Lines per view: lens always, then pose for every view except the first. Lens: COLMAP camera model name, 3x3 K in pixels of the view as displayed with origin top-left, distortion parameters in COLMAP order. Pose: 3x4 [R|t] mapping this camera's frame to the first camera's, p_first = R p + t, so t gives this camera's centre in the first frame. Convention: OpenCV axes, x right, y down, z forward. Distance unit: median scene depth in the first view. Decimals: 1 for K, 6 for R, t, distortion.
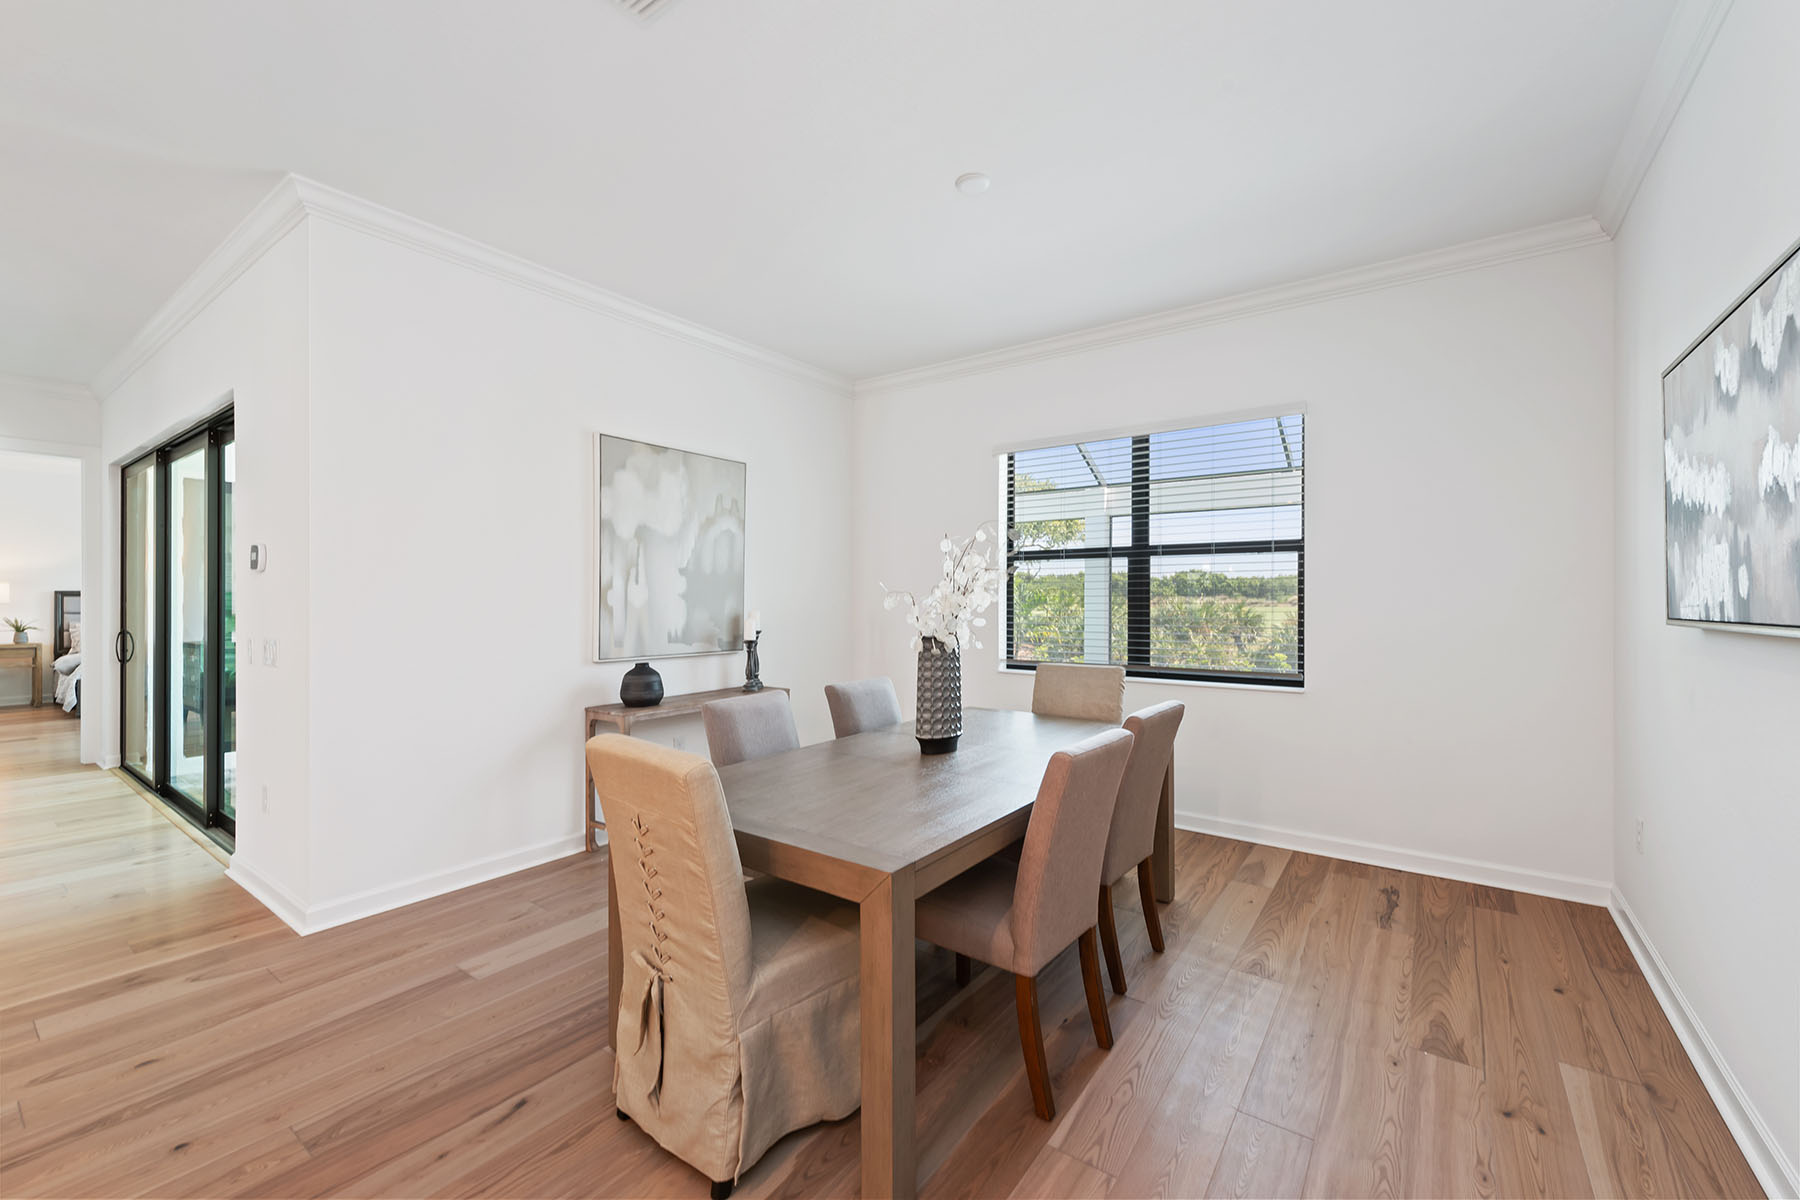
lens RADIAL K [[739.0, 0, 881.6], [0, 739.0, 591.2], [0, 0, 1]] dist [0.008710, -0.001407]
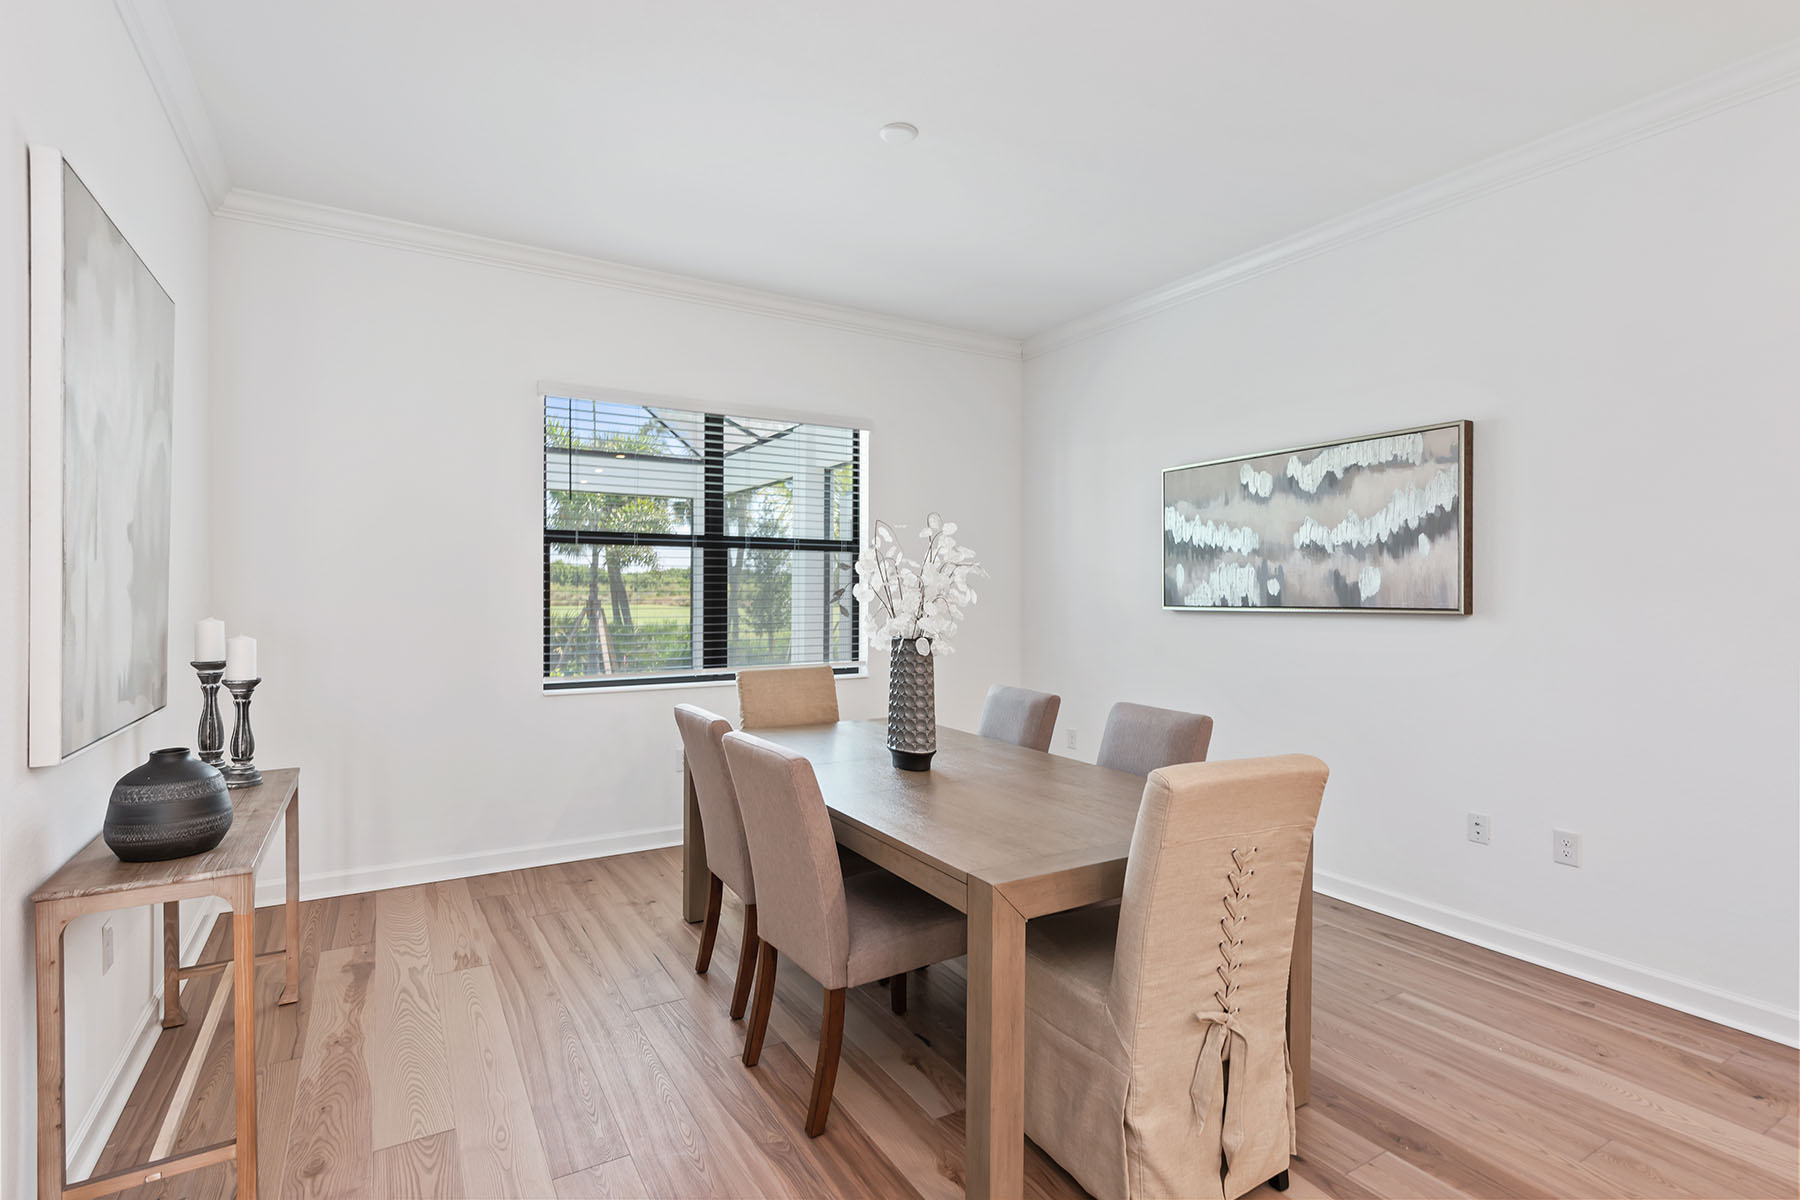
lens RADIAL K [[862.5, 0, 902.0], [0, 862.5, 606.4], [0, 0, 1]] dist [0.012253, 0.000300]
pose [[0.380238, -0.014049, 0.924782, -0.494680], [-0.011483, 0.999736, 0.019909, 0.001980], [-0.924817, -0.018190, 0.379977, 0.342065]]
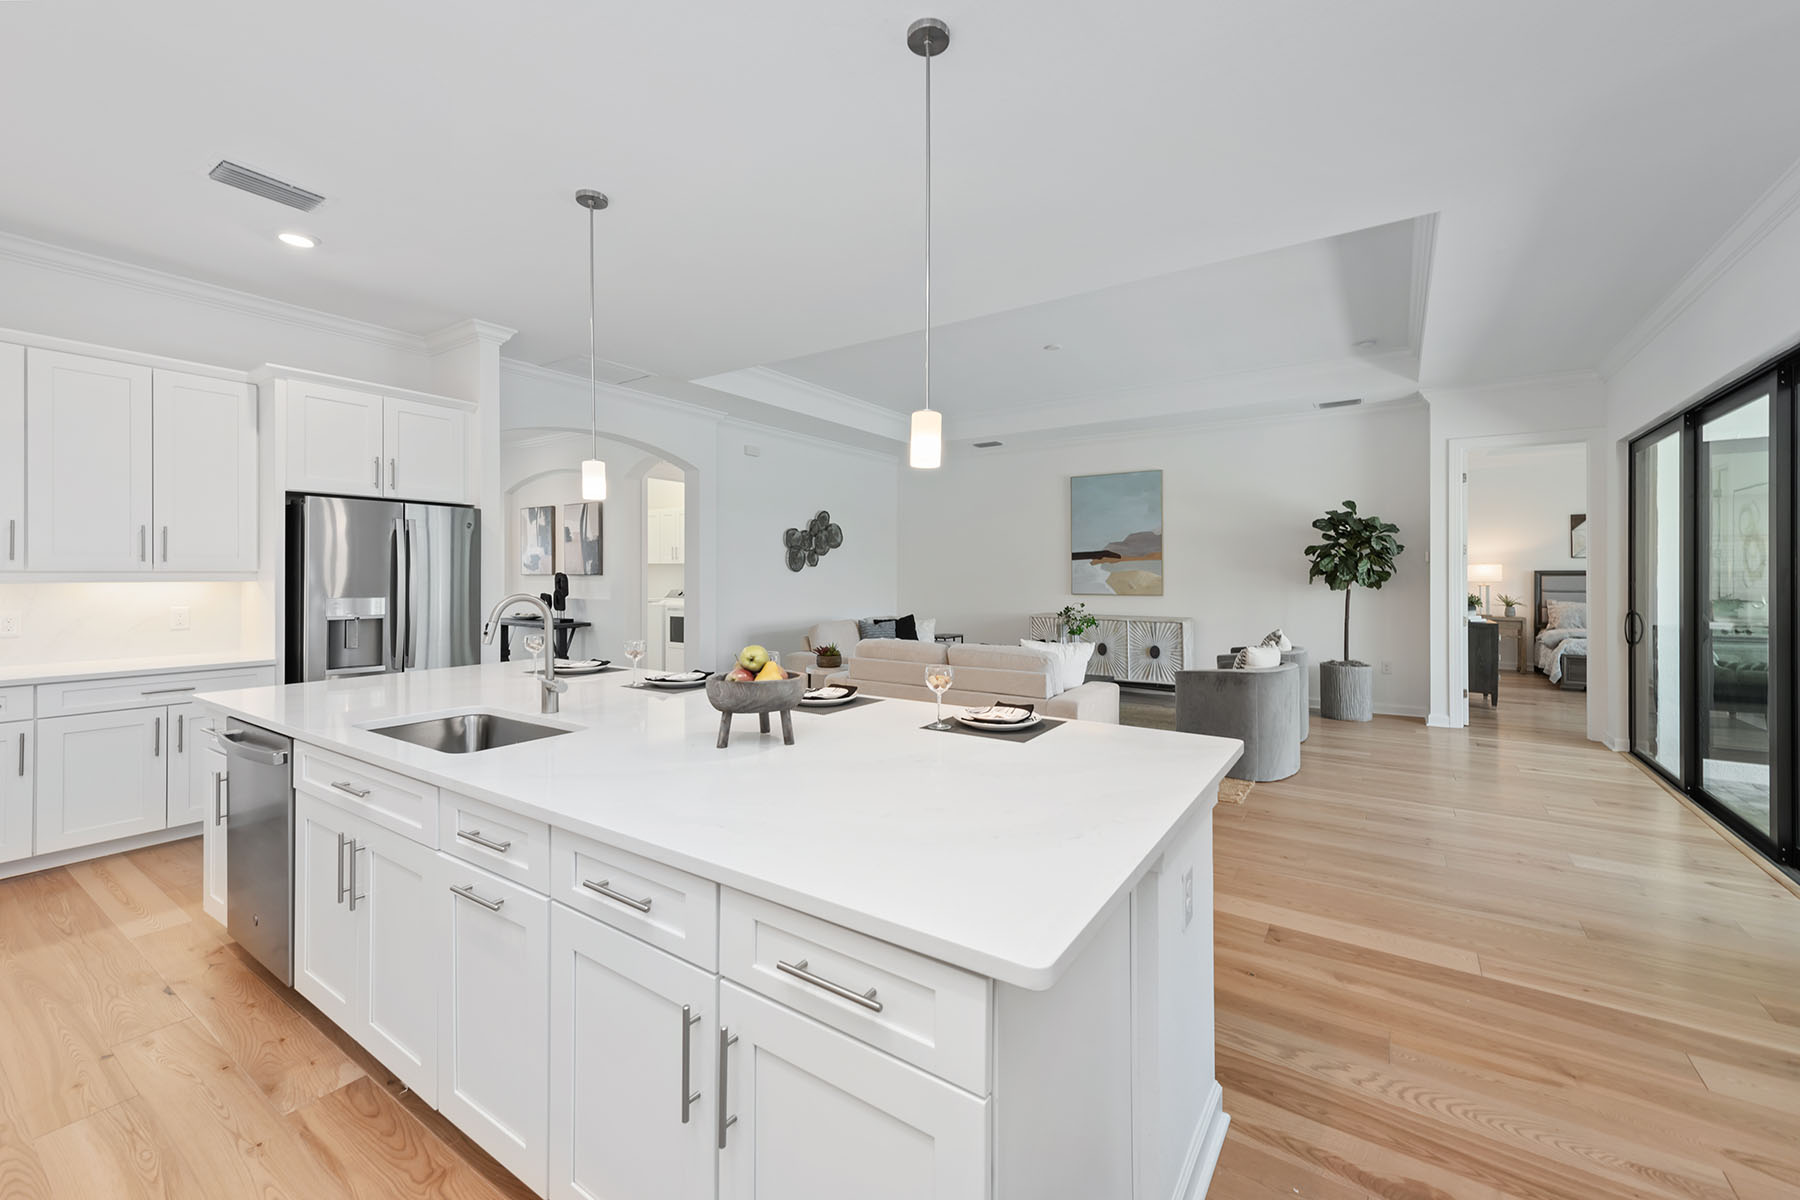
lens RADIAL K [[720.8, 0, 905.6], [0, 720.8, 577.3], [0, 0, 1]] dist [0.015561, -0.003549]
pose [[0.052864, 0.003483, -0.998596, -0.145125], [0.004796, 0.999981, 0.003742, 0.000925], [0.998590, -0.004987, 0.052846, 0.013723]]
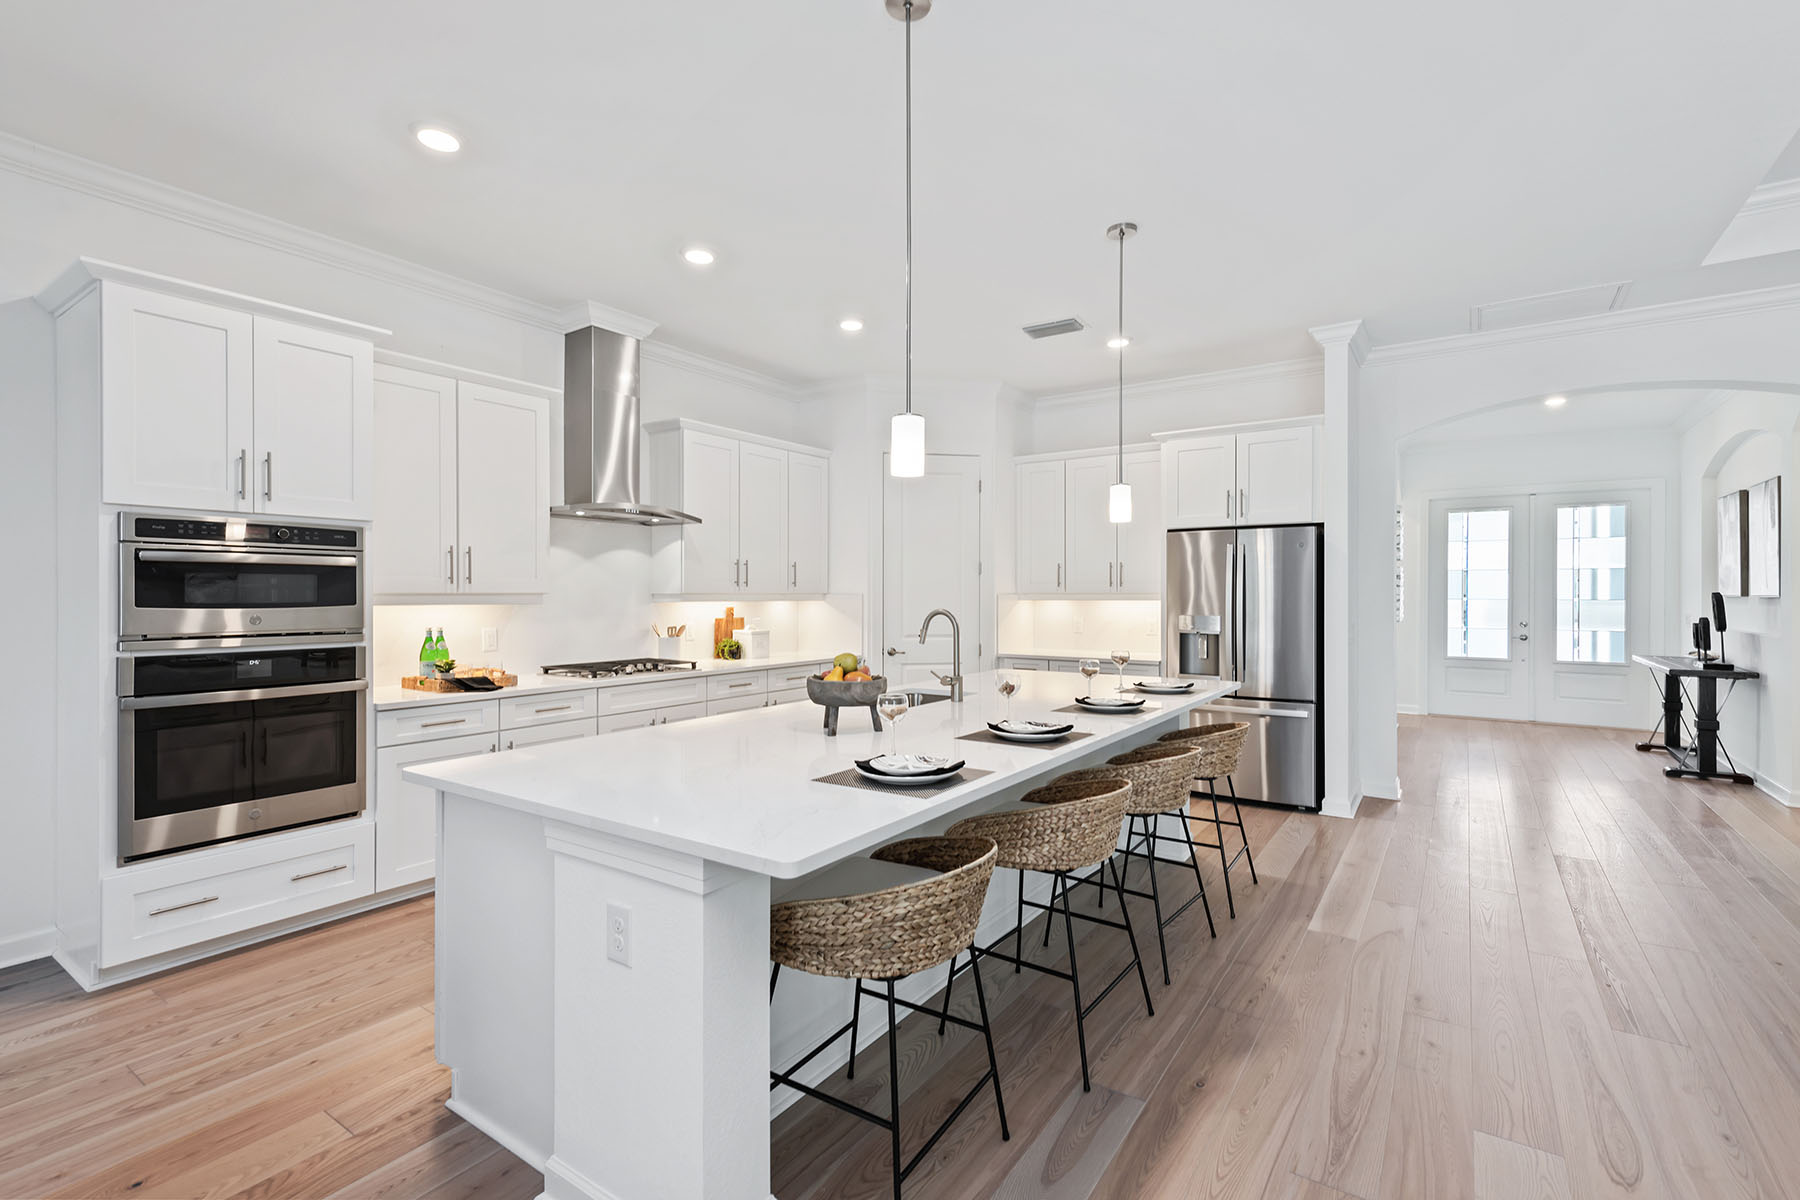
lens RADIAL K [[809.2, 0, 896.5], [0, 809.2, 596.2], [0, 0, 1]] dist [0.009786, -0.000060]
pose [[-0.999397, -0.000890, -0.034719, -0.557643], [-0.000726, 0.999988, -0.004741, 0.004404], [0.034723, -0.004713, -0.999386, 0.490894]]
